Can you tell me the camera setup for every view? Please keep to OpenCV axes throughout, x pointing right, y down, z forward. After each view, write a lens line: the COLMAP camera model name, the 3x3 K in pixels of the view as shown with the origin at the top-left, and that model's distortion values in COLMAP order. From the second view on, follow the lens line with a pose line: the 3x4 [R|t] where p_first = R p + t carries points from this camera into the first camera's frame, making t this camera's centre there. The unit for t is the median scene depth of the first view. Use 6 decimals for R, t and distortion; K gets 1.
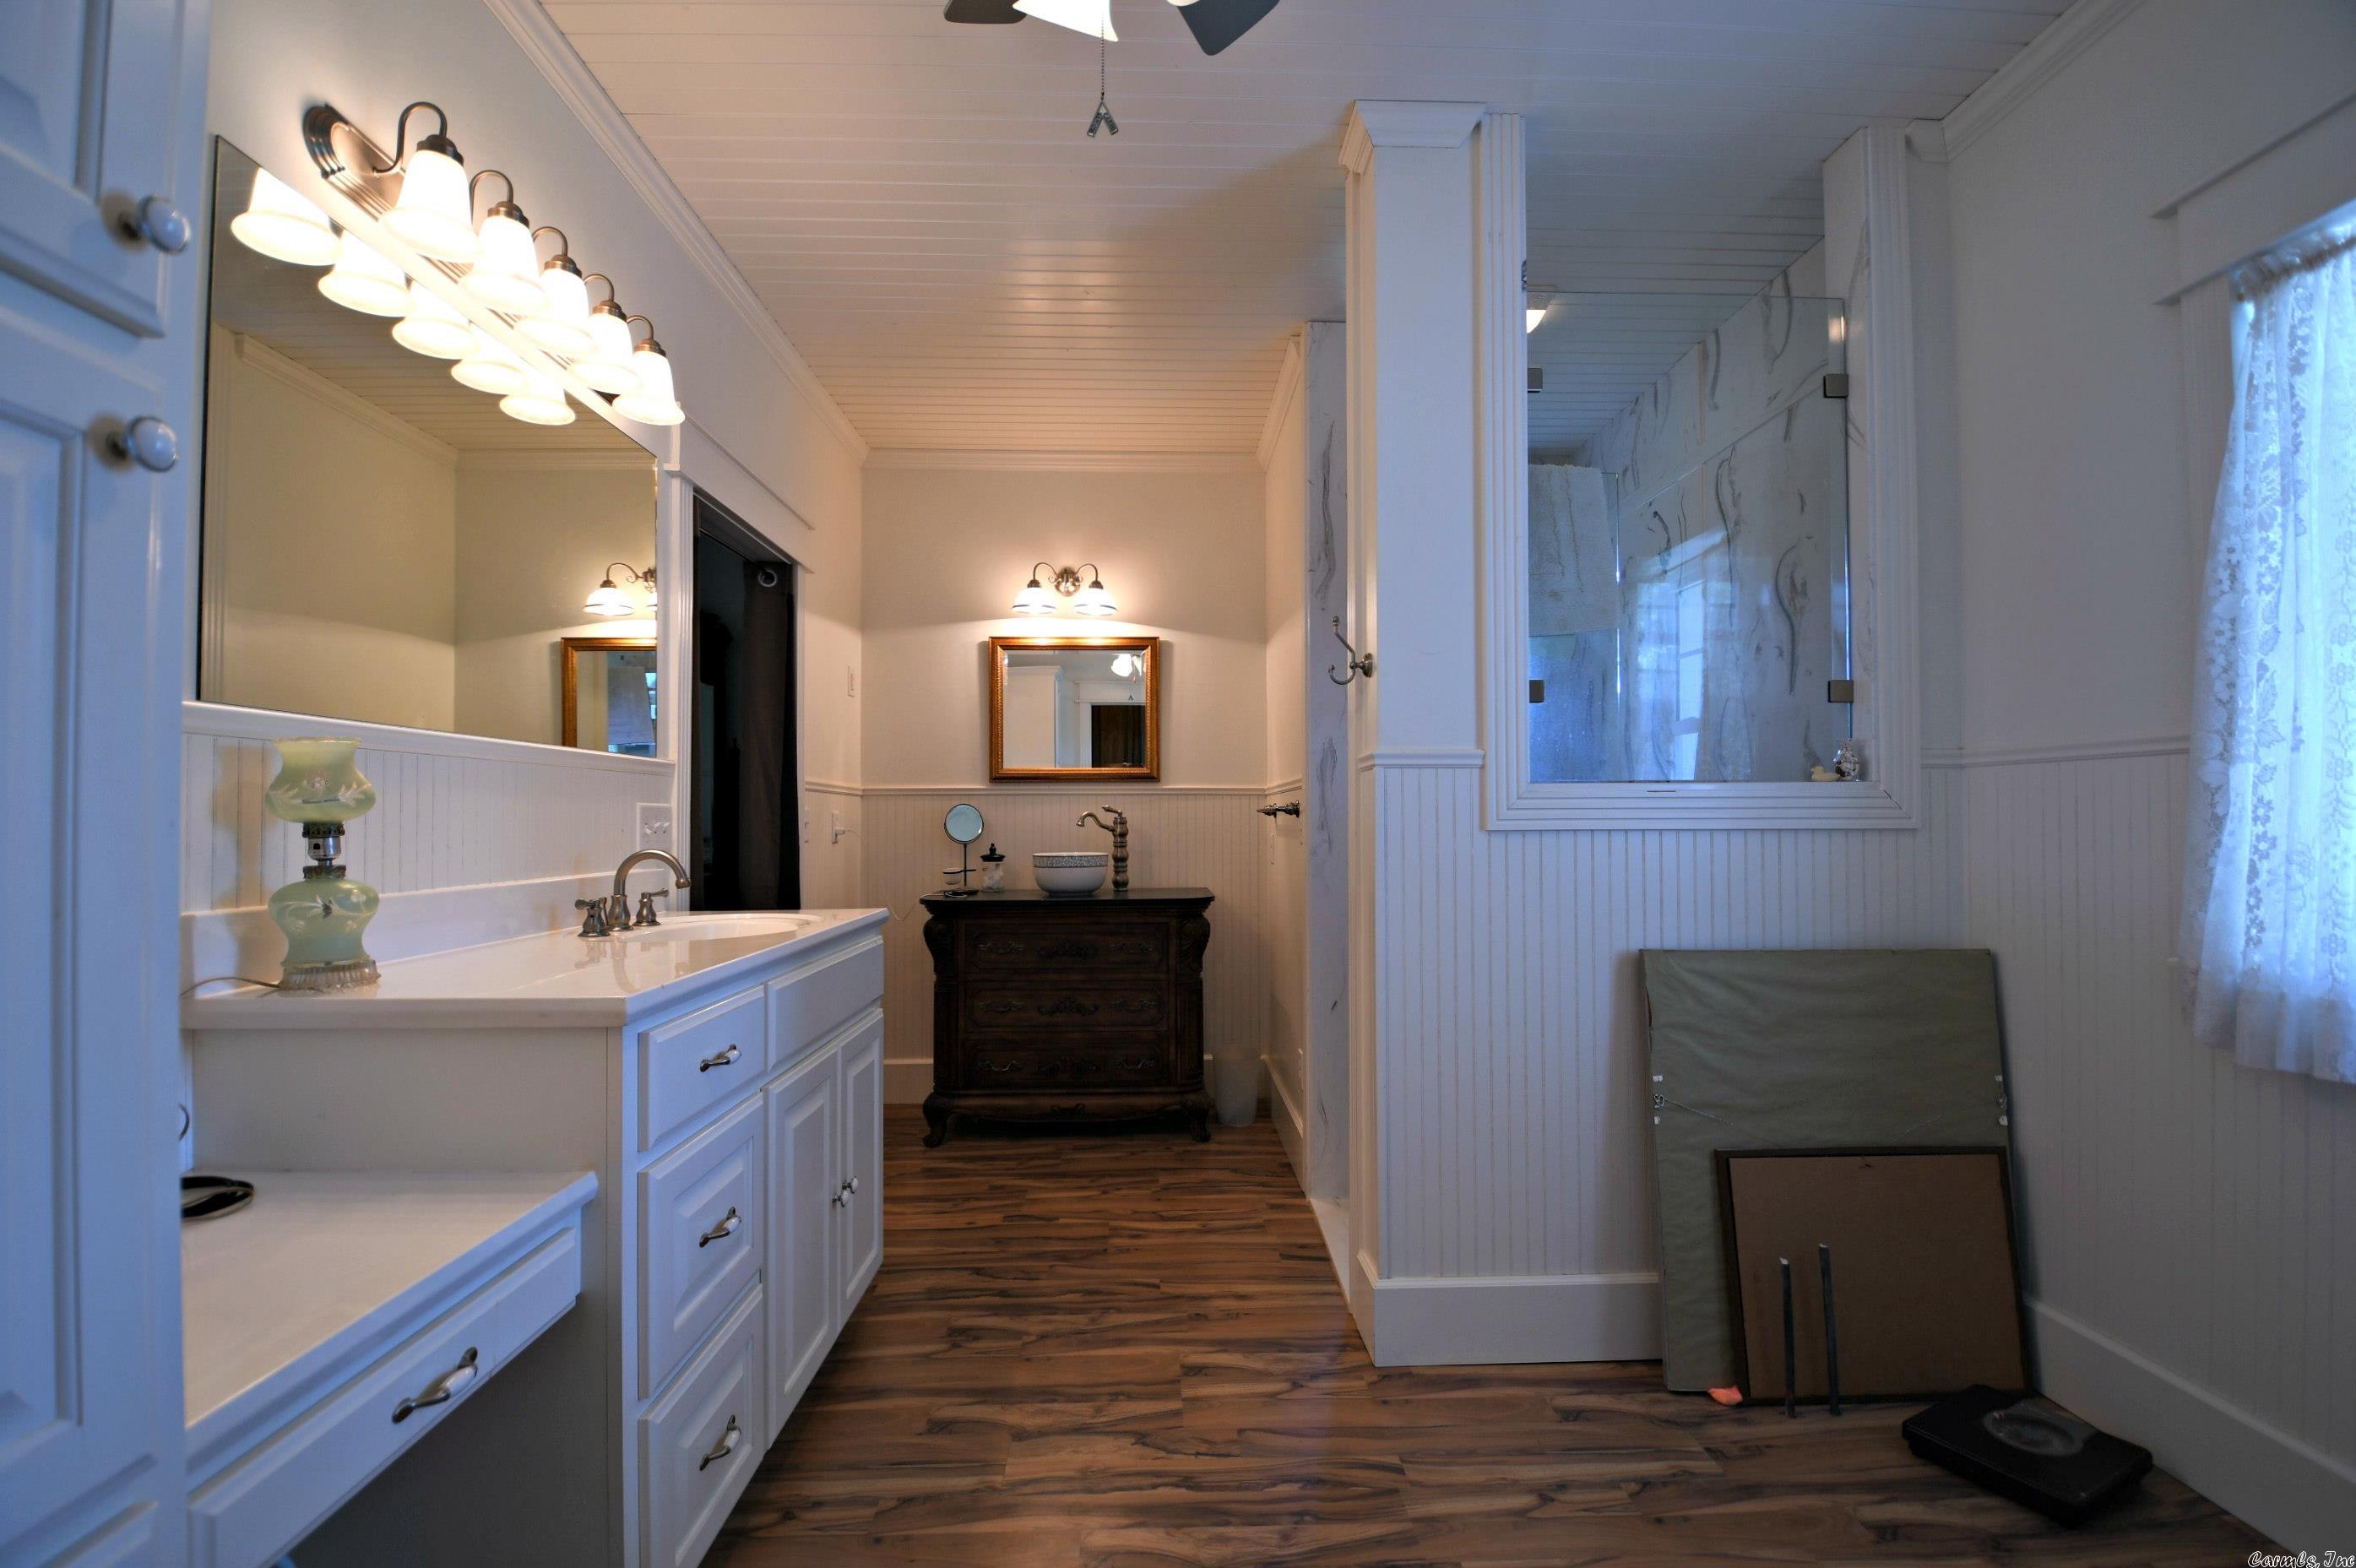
lens RADIAL K [[1027.5, 0, 1180.9], [0, 1027.5, 800.9], [0, 0, 1]] dist [0.020150, -0.027525]
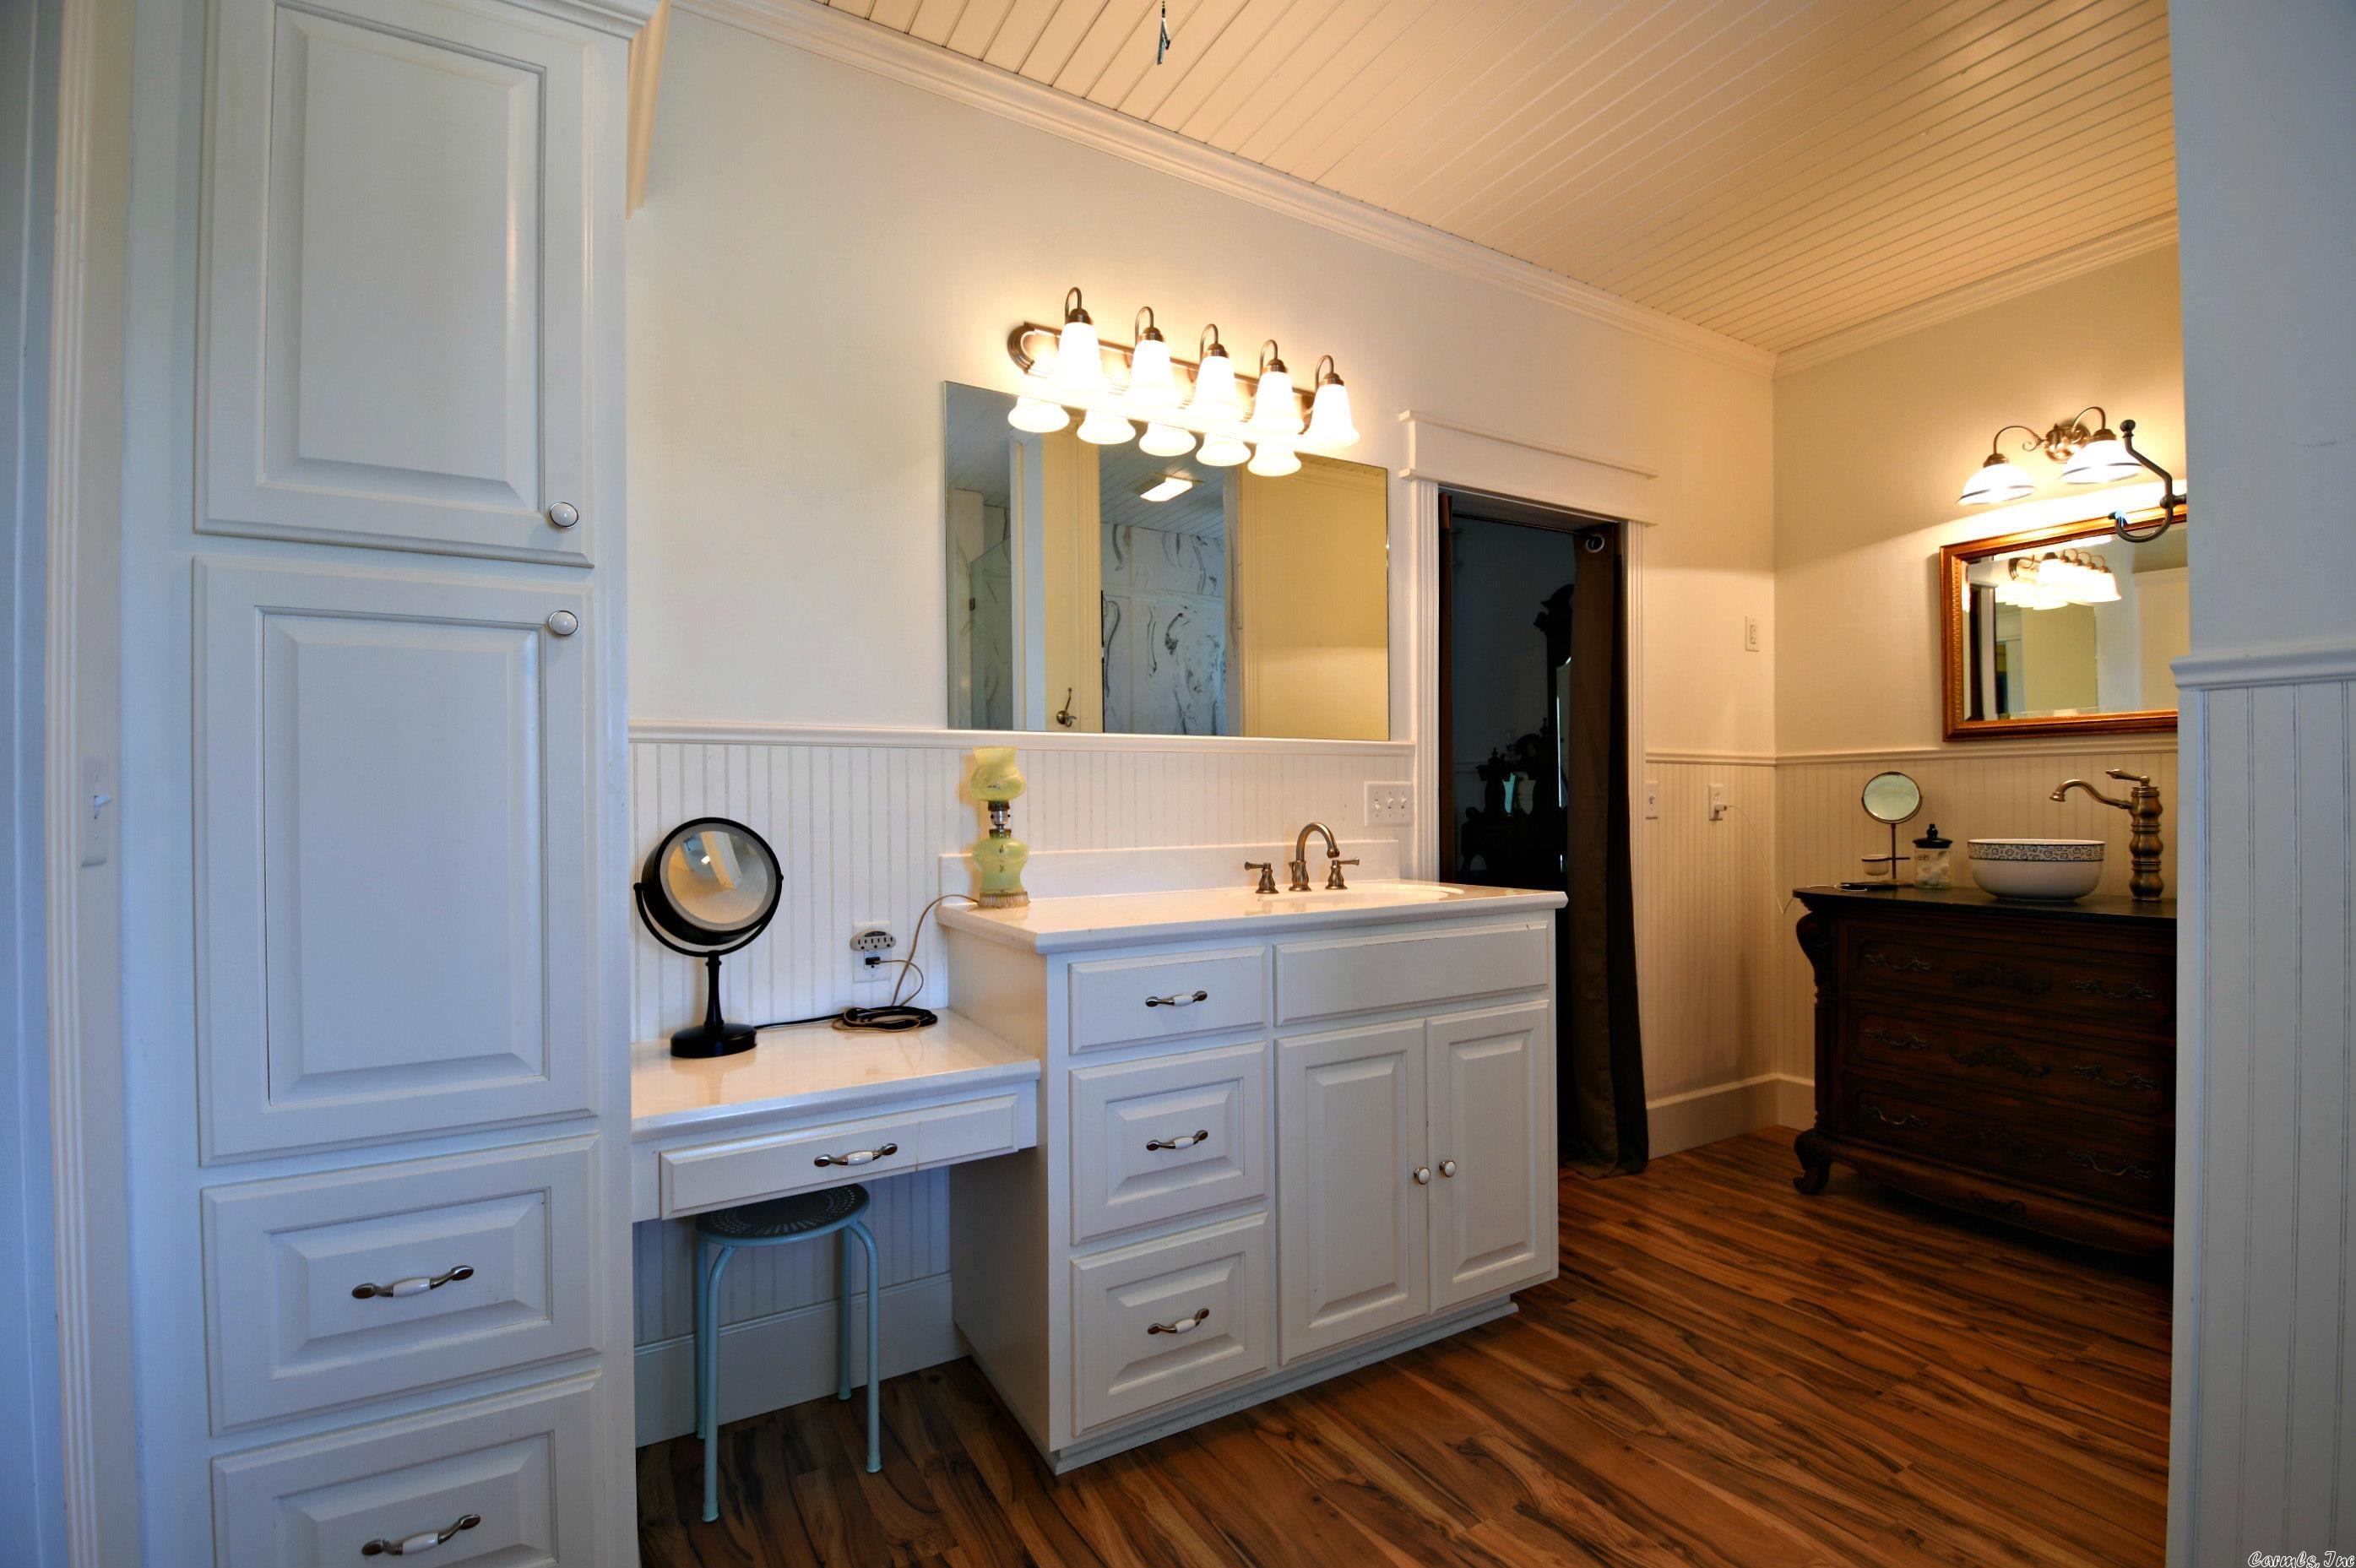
lens RADIAL K [[1027.5, 0, 1180.9], [0, 1027.5, 800.9], [0, 0, 1]] dist [0.020150, -0.027525]
pose [[0.474276, -0.000609, -0.880376, 0.327822], [0.023619, 0.999649, 0.012032, 0.004020], [0.880059, -0.026500, 0.474124, 0.247209]]
